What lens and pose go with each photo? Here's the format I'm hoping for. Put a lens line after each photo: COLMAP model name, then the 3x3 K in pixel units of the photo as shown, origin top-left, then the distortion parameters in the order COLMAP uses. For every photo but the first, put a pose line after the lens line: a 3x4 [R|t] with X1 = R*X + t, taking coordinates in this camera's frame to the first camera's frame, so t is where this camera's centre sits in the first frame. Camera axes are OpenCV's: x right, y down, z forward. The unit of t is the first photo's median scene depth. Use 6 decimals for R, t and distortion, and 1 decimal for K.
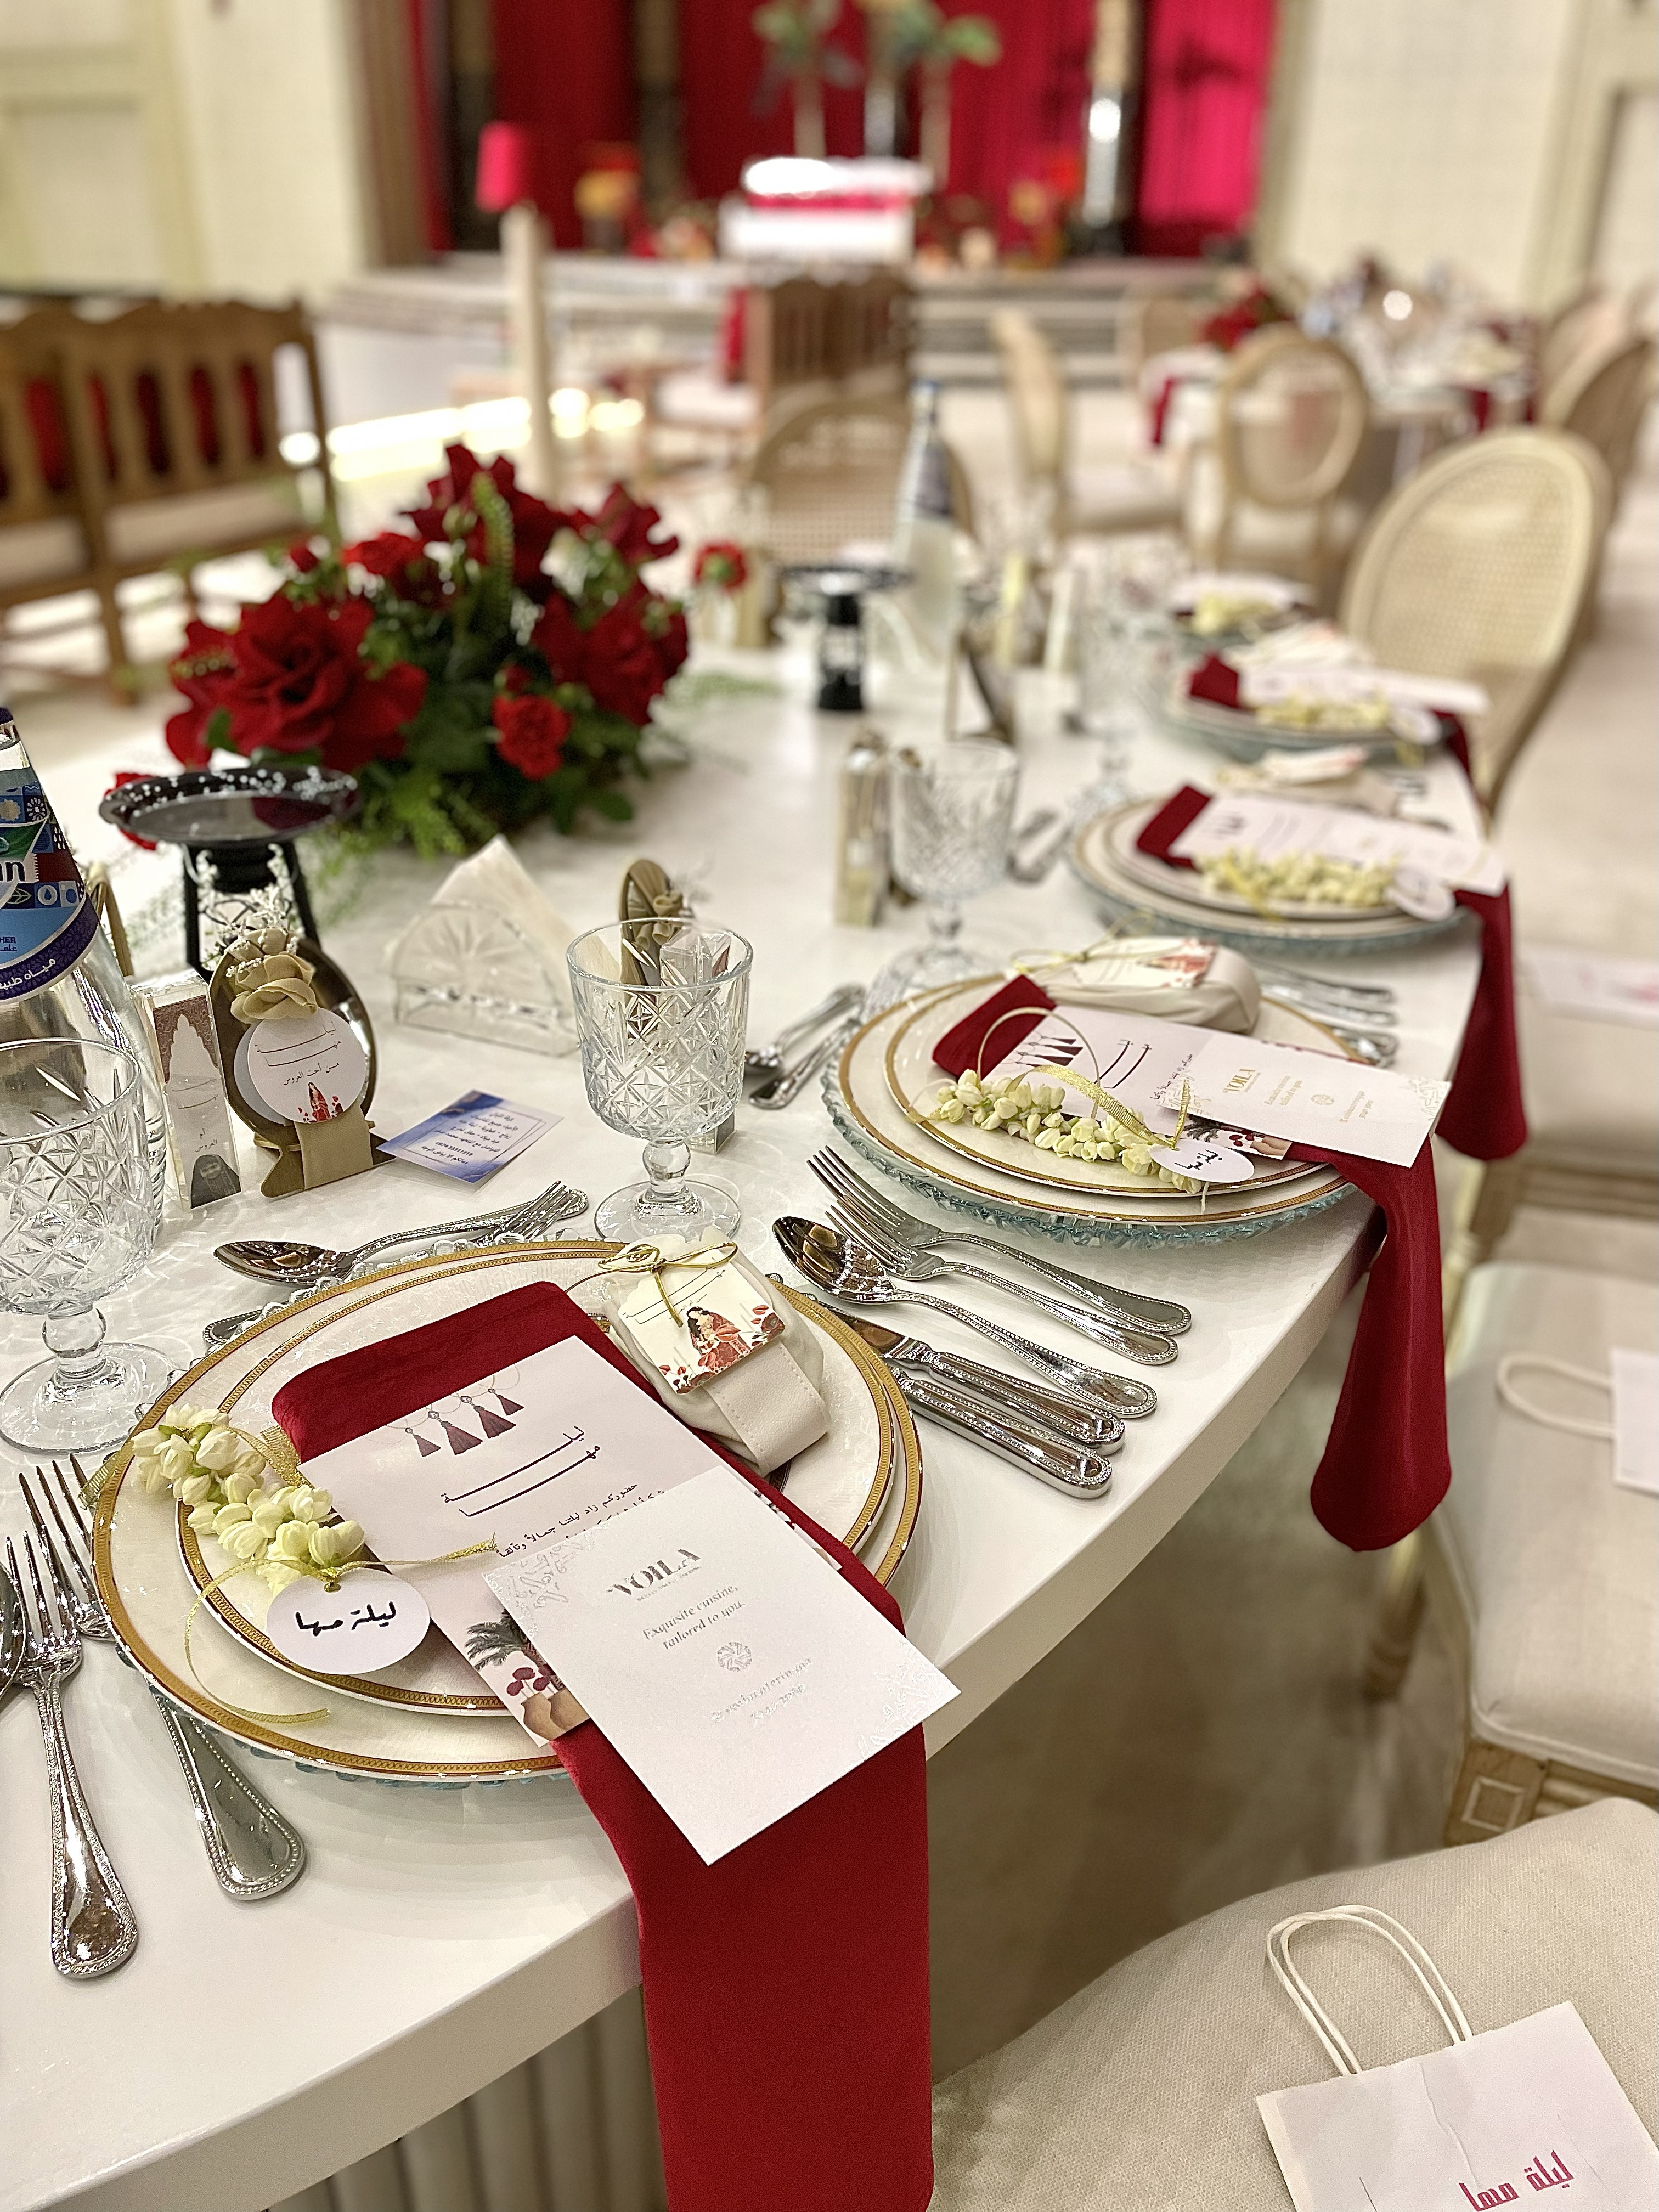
lens RADIAL K [[1680.0, 0, 829.5], [0, 1680.0, 1106.0], [0, 0, 1]] dist [0.084380, -0.105708]
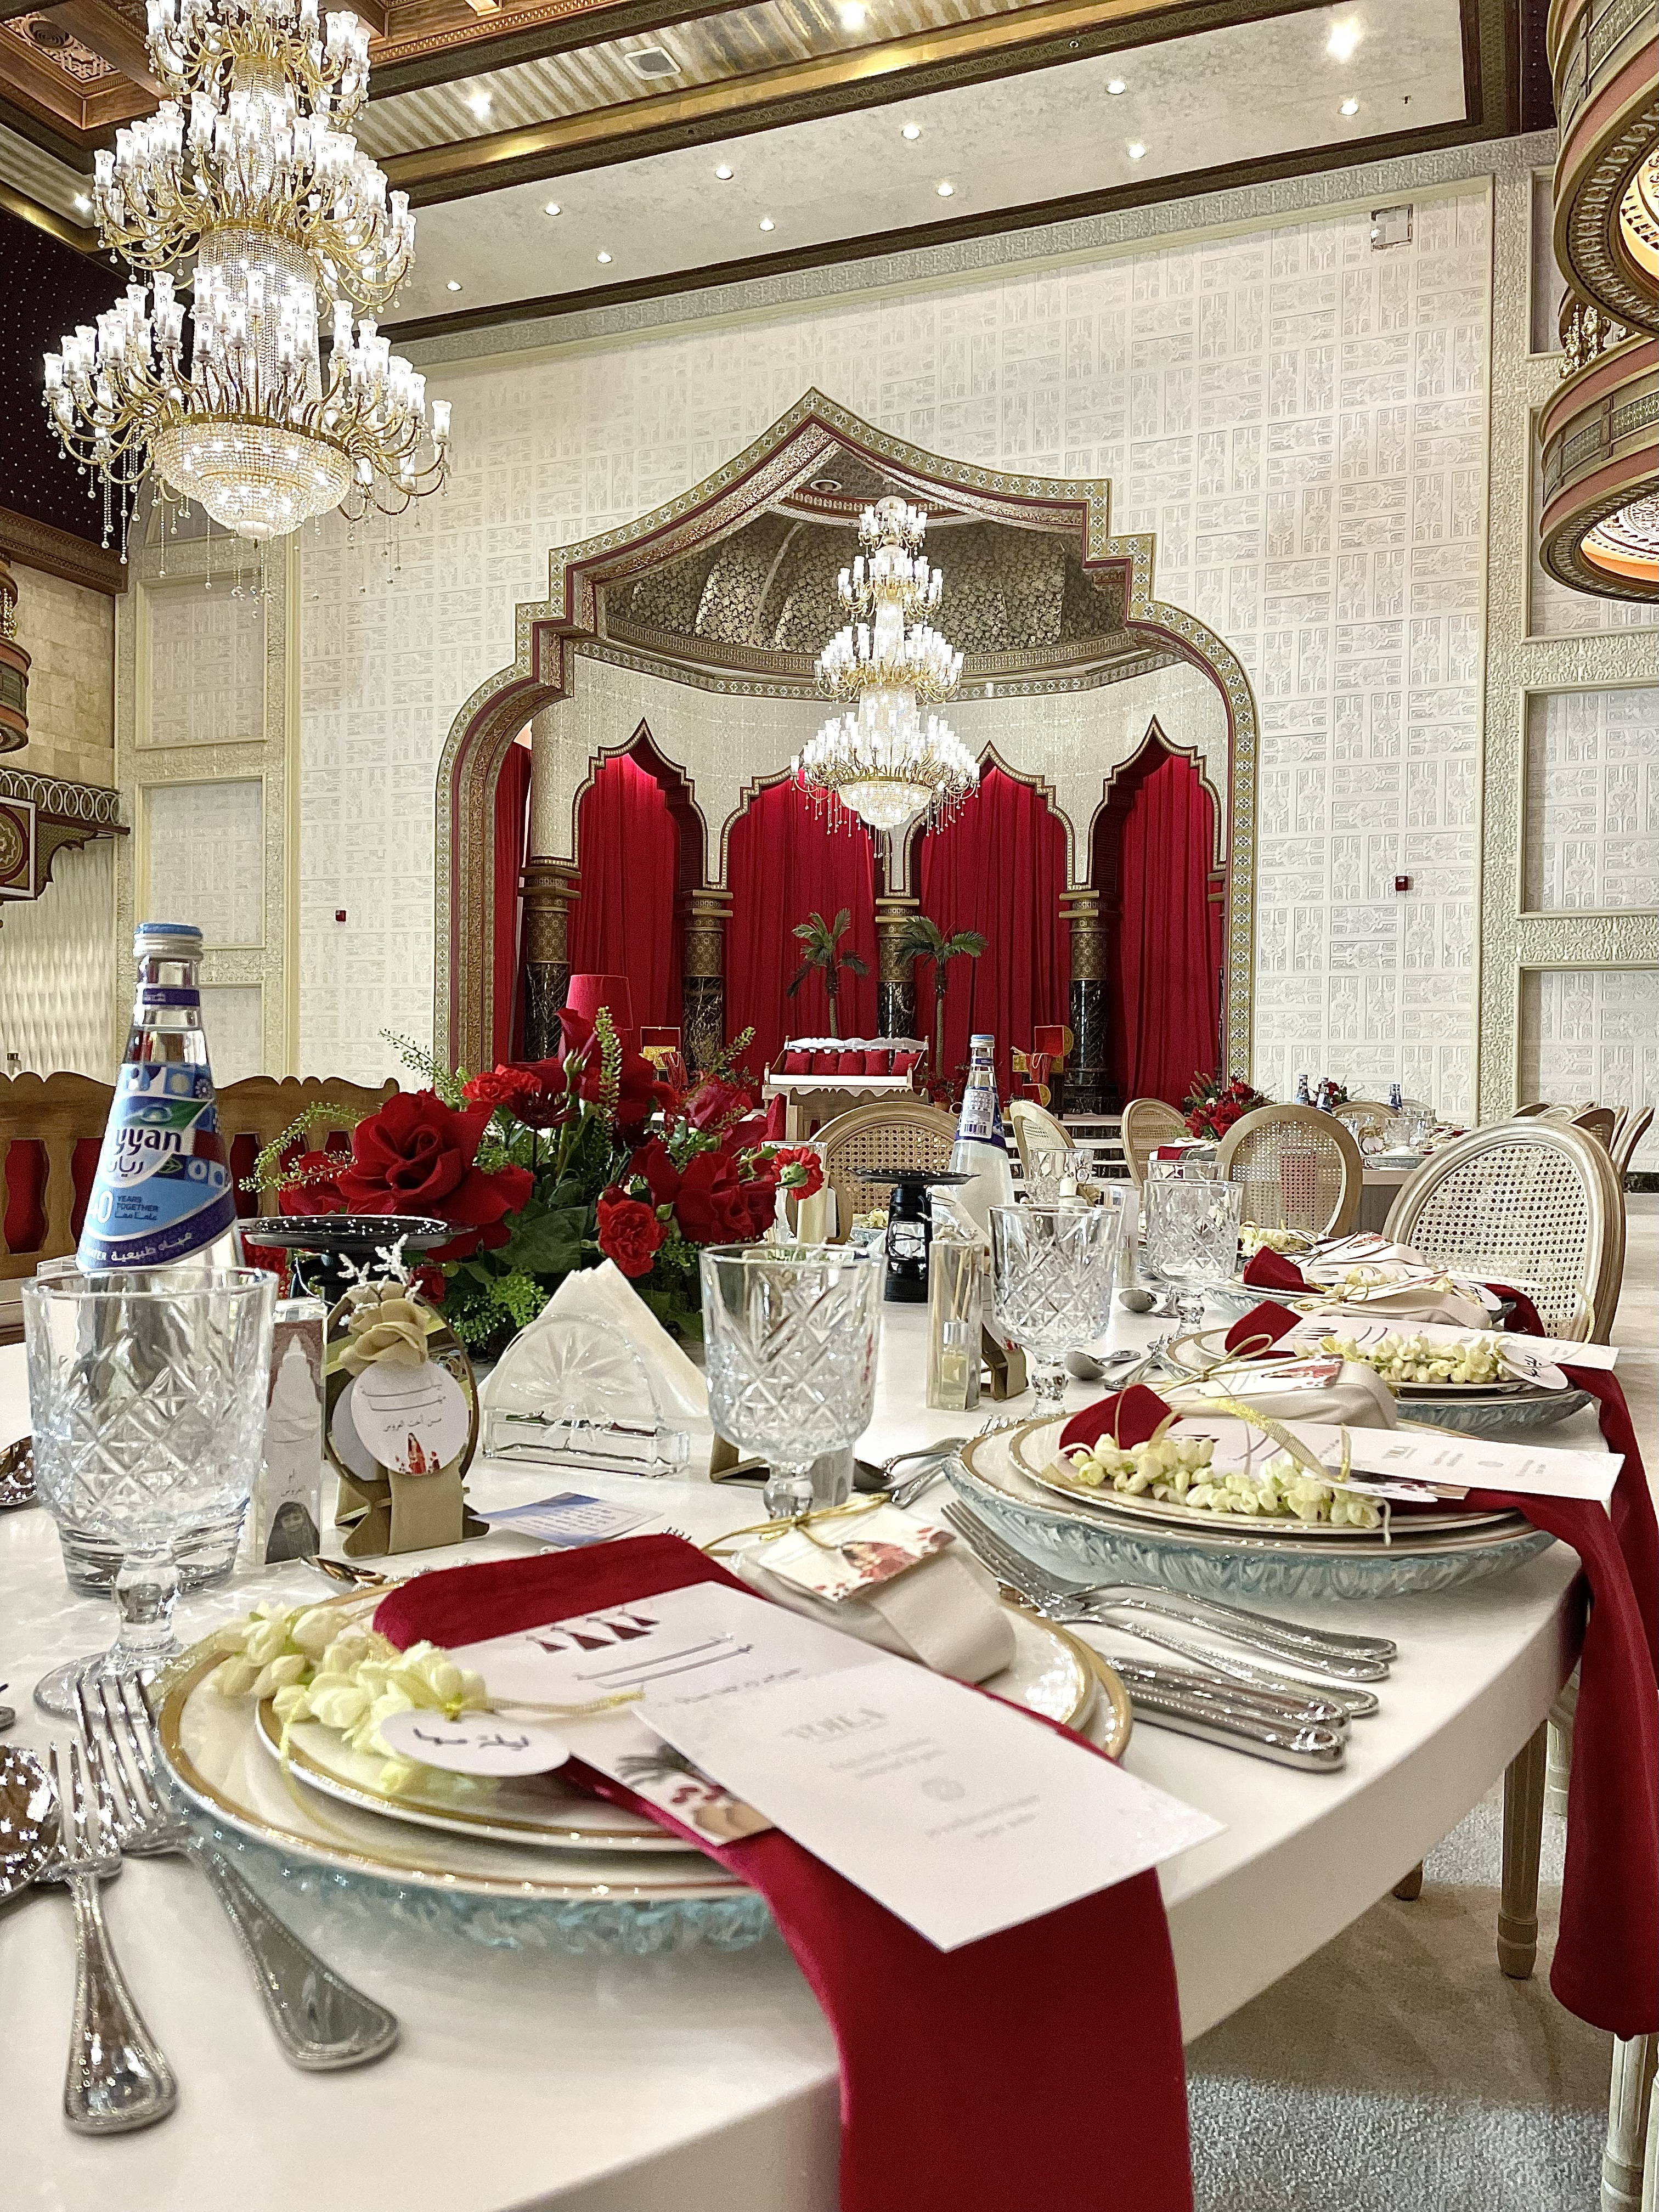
lens RADIAL K [[1680.0, 0, 829.5], [0, 1680.0, 1106.0], [0, 0, 1]] dist [0.084380, -0.105708]
pose [[0.999978, -0.001310, -0.006453, -0.079407], [-0.001841, 0.885272, -0.465070, 0.312501], [0.006322, 0.465072, 0.885250, 0.096325]]
